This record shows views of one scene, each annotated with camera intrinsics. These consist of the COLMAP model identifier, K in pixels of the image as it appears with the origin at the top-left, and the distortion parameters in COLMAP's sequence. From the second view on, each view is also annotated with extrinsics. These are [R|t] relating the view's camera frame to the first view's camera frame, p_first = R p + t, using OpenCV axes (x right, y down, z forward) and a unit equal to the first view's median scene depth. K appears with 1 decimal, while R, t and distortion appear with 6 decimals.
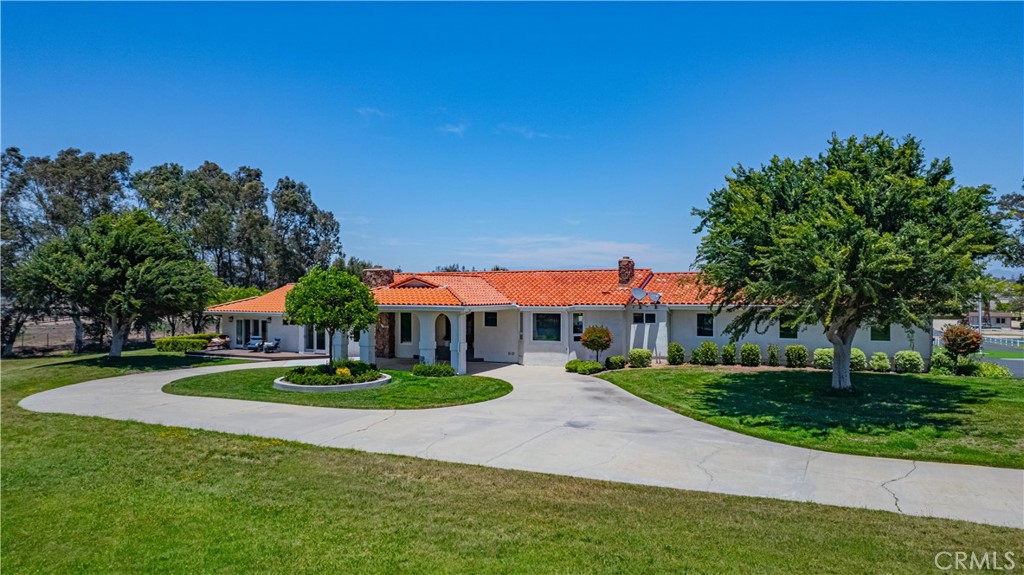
lens RADIAL K [[656.3, 0, 512.0], [0, 656.3, 287.5], [0, 0, 1]] dist [-0.009770, -0.001144]
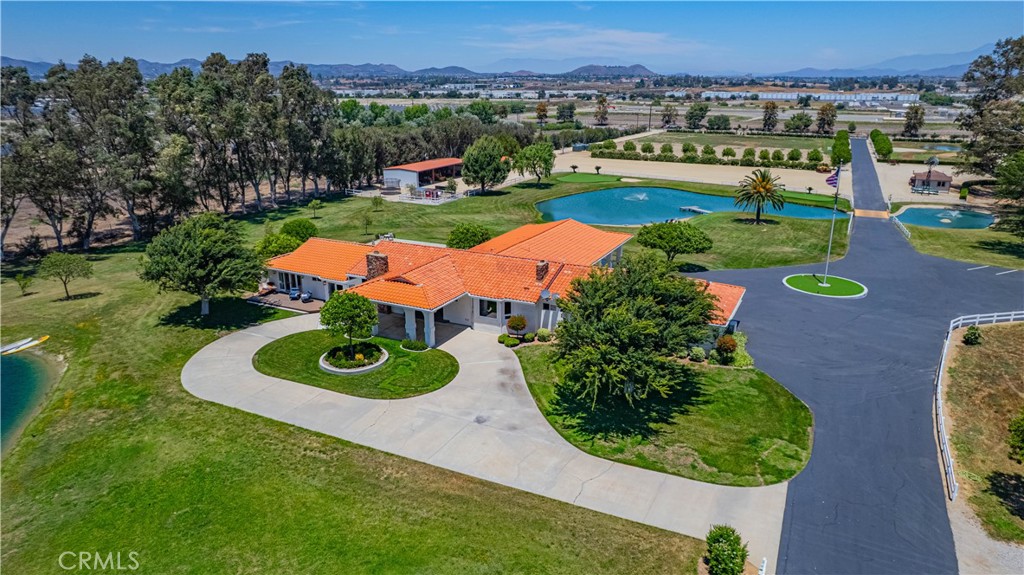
lens RADIAL K [[652.7, 0, 515.5], [0, 652.7, 285.8], [0, 0, 1]] dist [-0.046179, 0.057212]
pose [[0.999980, 0.005558, -0.002970, 0.123619], [-0.004409, 0.953800, 0.300409, -0.457831], [0.004502, -0.300390, 0.953806, -0.448961]]
